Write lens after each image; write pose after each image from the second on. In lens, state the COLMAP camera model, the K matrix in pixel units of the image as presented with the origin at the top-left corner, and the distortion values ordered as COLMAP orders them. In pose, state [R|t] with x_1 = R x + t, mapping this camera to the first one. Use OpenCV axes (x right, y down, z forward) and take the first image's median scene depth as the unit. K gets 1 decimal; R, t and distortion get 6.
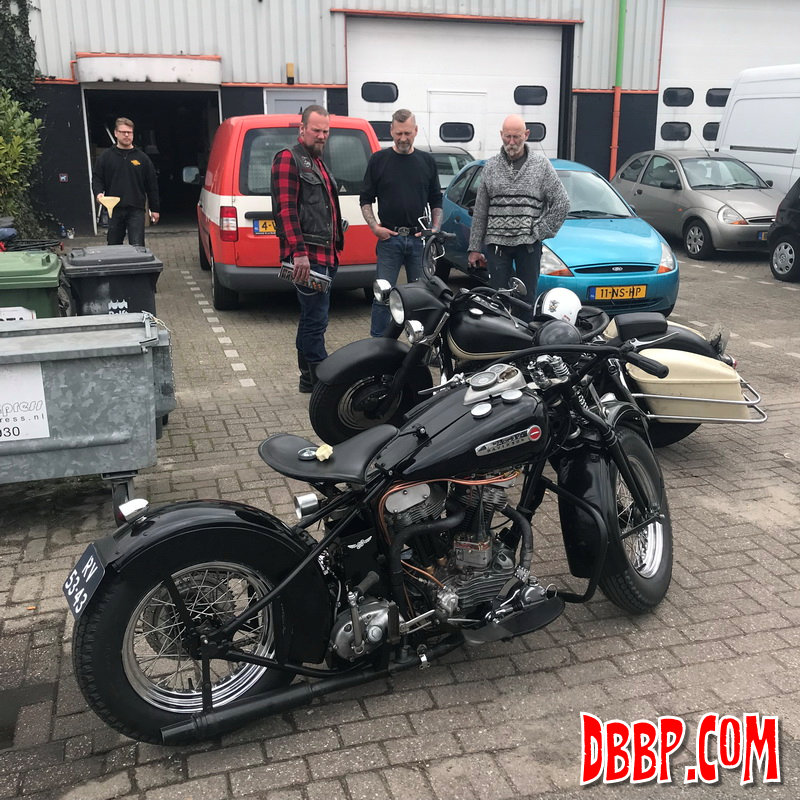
lens RADIAL K [[882.5, 0, 398.9], [0, 882.5, 399.1], [0, 0, 1]] dist [0.000778, 0.000000]
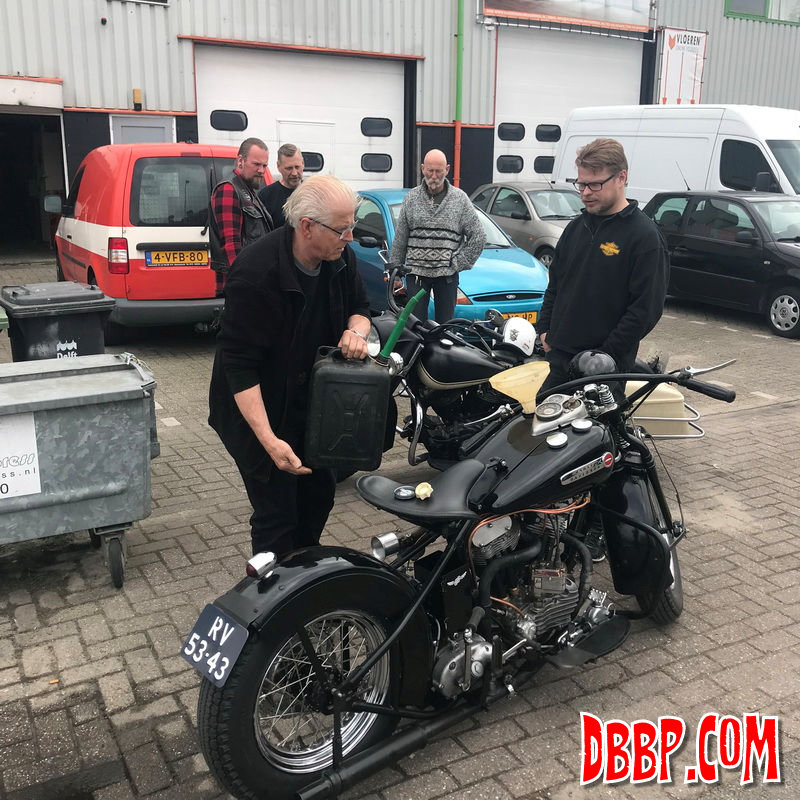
lens RADIAL K [[882.5, 0, 401.1], [0, 882.5, 400.2], [0, 0, 1]] dist [0.000778, 0.000000]
pose [[0.976562, -0.041838, 0.211129, -0.210907], [0.047734, 0.998597, -0.022907, -0.013668], [-0.209874, 0.032448, 0.977190, 0.019013]]
